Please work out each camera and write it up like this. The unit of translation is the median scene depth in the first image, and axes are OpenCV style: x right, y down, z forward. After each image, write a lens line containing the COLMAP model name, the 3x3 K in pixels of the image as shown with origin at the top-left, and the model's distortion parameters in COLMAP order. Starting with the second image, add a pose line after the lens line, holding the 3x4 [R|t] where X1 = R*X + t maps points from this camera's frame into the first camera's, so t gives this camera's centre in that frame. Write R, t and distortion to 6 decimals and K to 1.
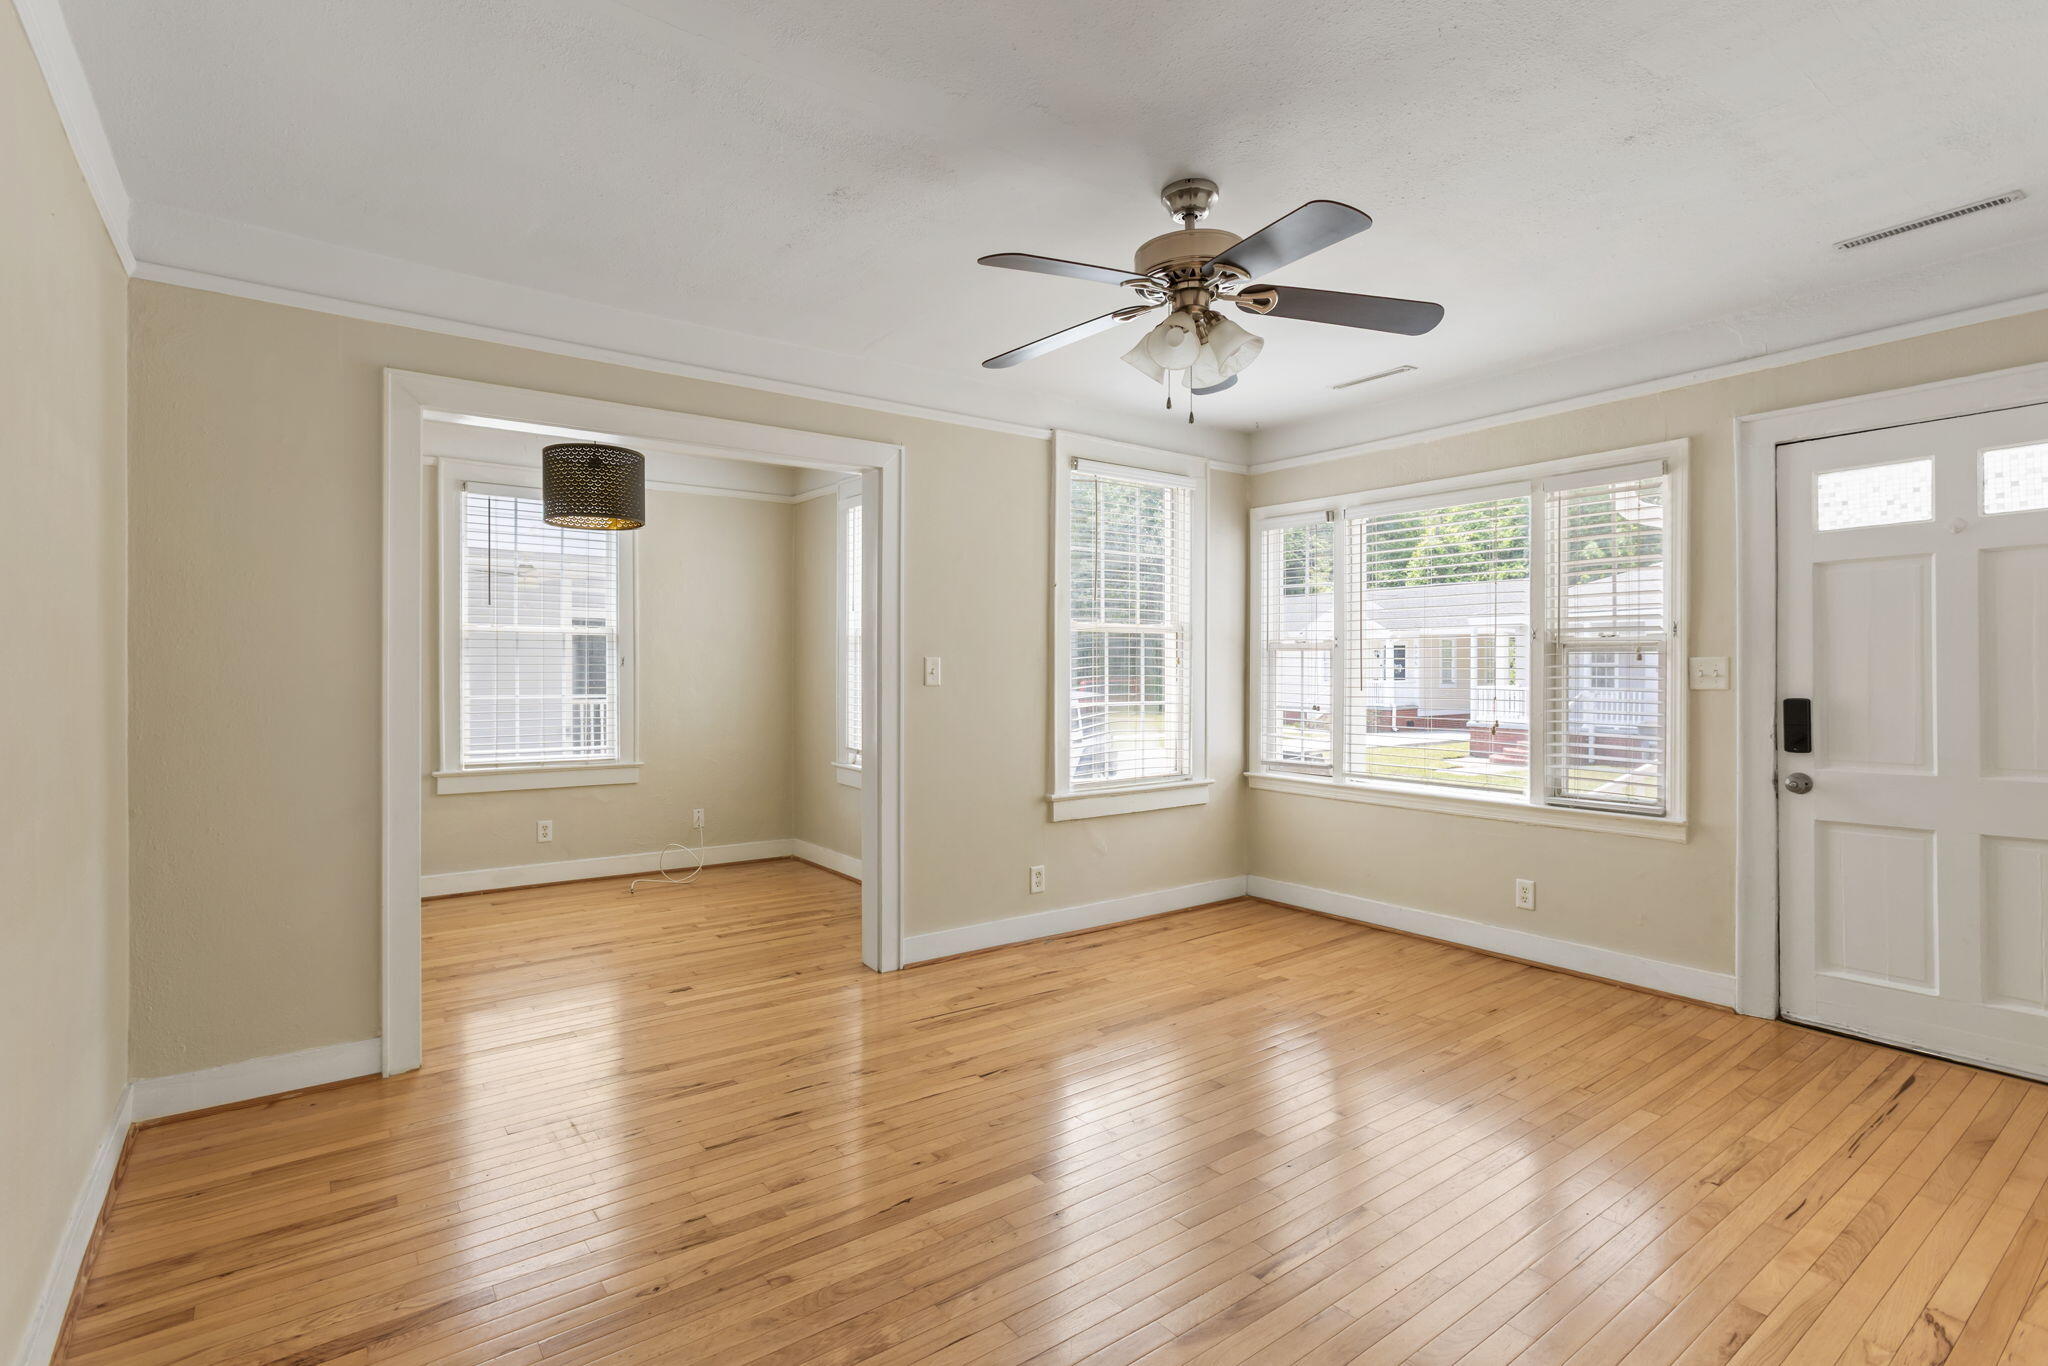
lens RADIAL K [[976.6, 0, 1024.0], [0, 976.6, 683.0], [0, 0, 1]] dist [-0.019023, -0.000199]
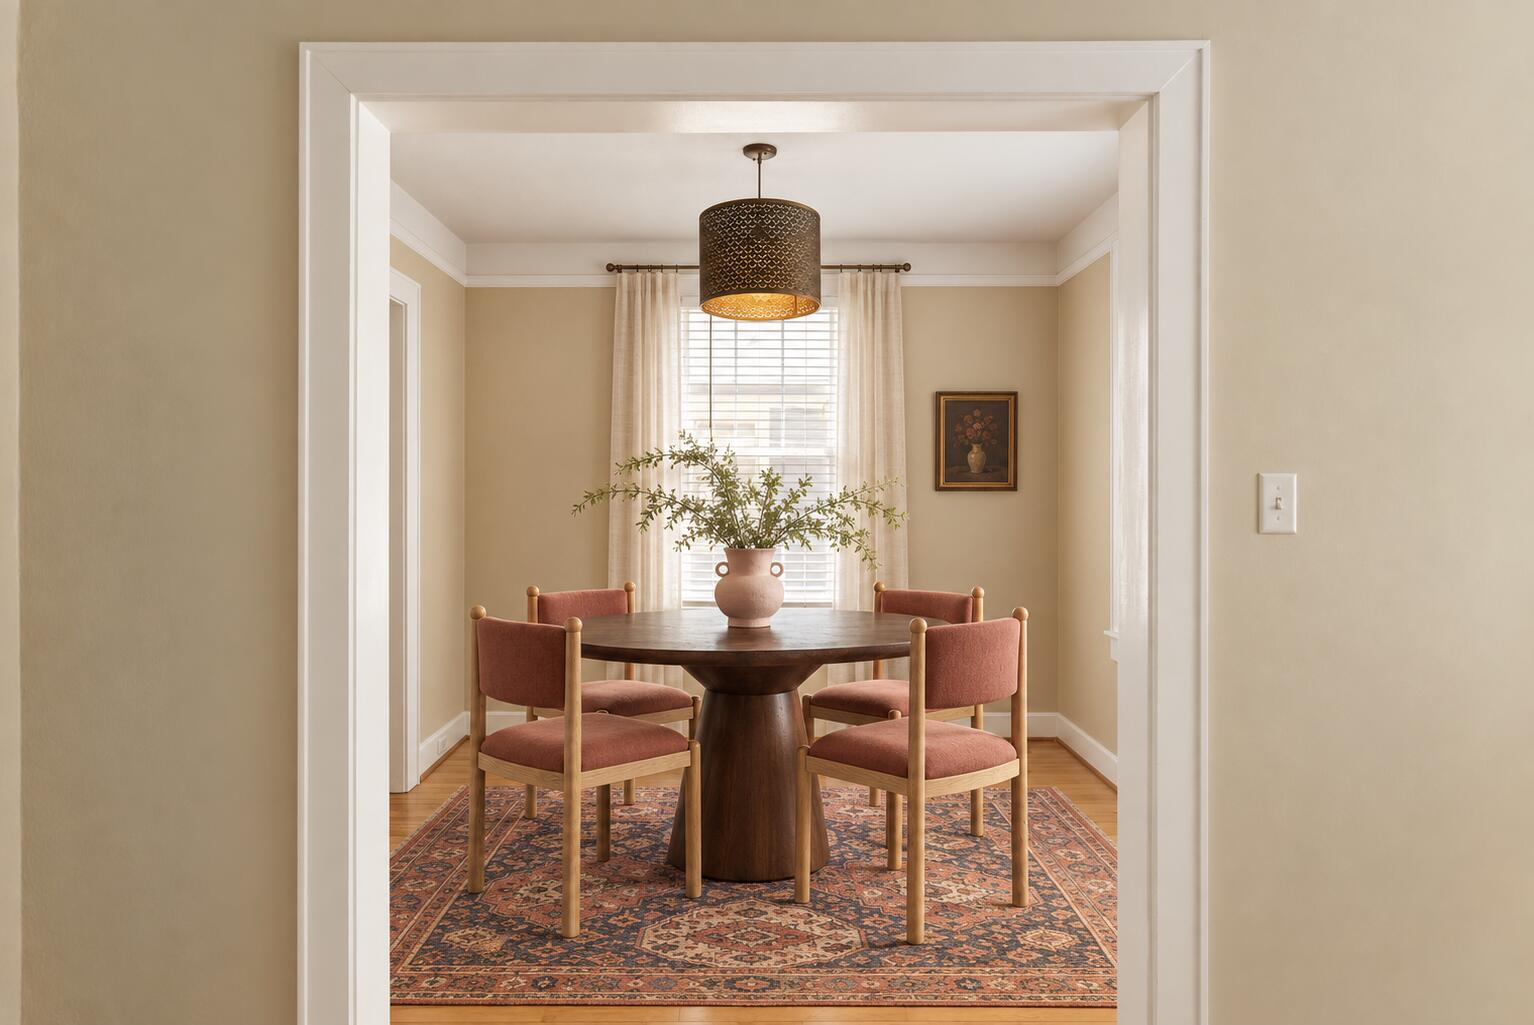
lens RADIAL K [[709.6, 0, 761.5], [0, 709.6, 484.9], [0, 0, 1]] dist [-0.002142, -0.000037]
pose [[0.800018, -0.002522, -0.599970, -0.091209], [-0.003638, 0.999952, -0.009053, -0.017516], [0.599965, 0.009425, 0.799971, 0.592315]]
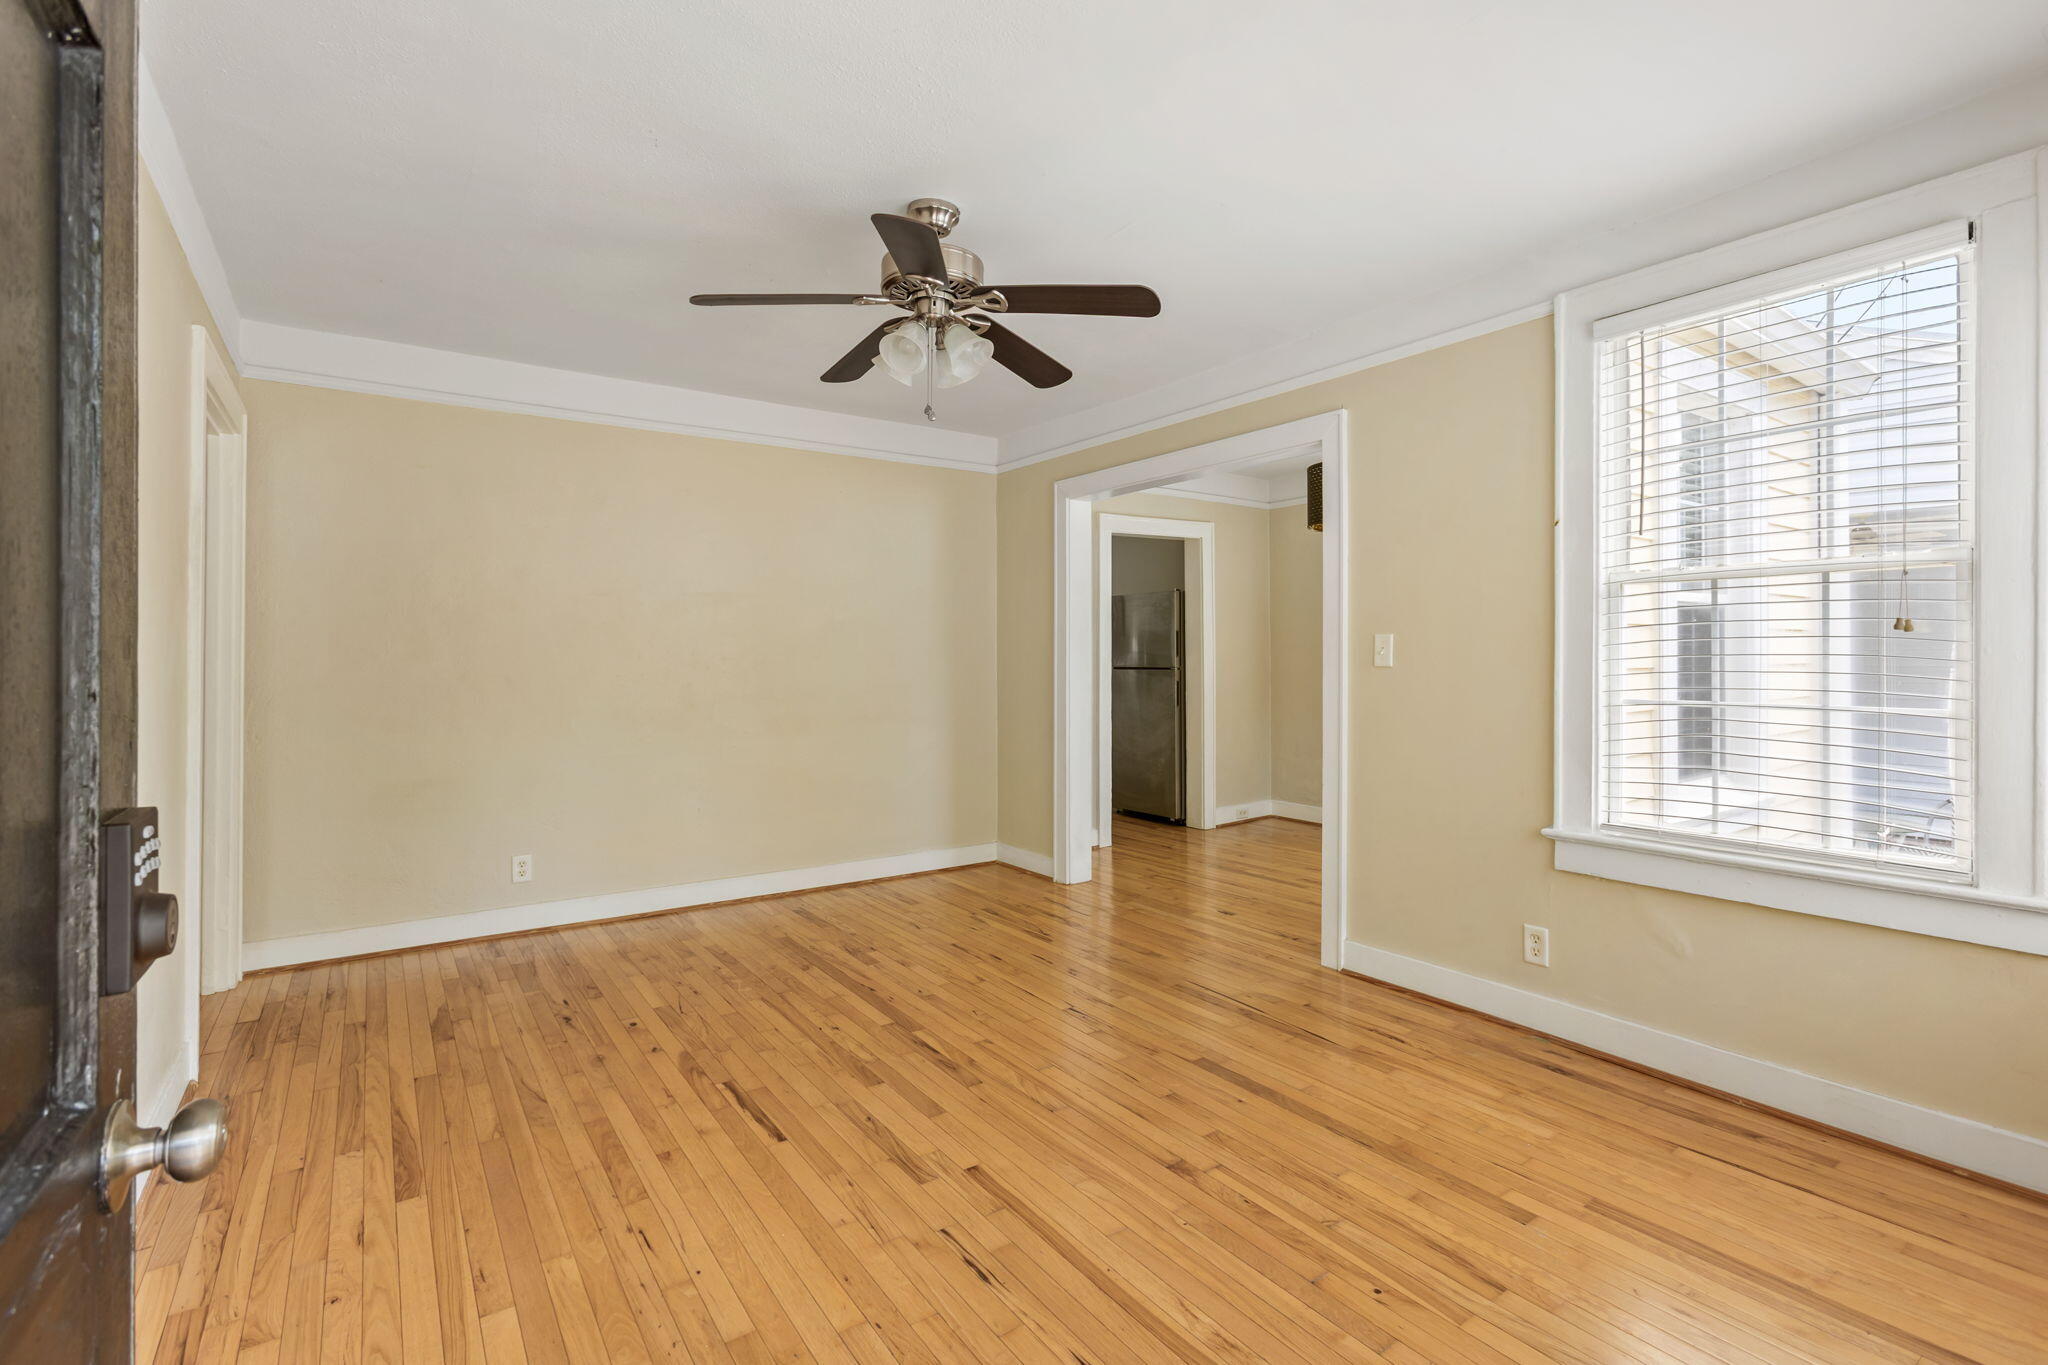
lens RADIAL K [[947.3, 0, 1016.6], [0, 947.3, 645.6], [0, 0, 1]] dist [-0.002142, -0.000037]
pose [[-0.039321, -0.008953, -0.999187, 0.802477], [-0.008222, 0.999929, -0.008636, -0.006290], [0.999193, 0.007876, -0.039392, 0.736501]]
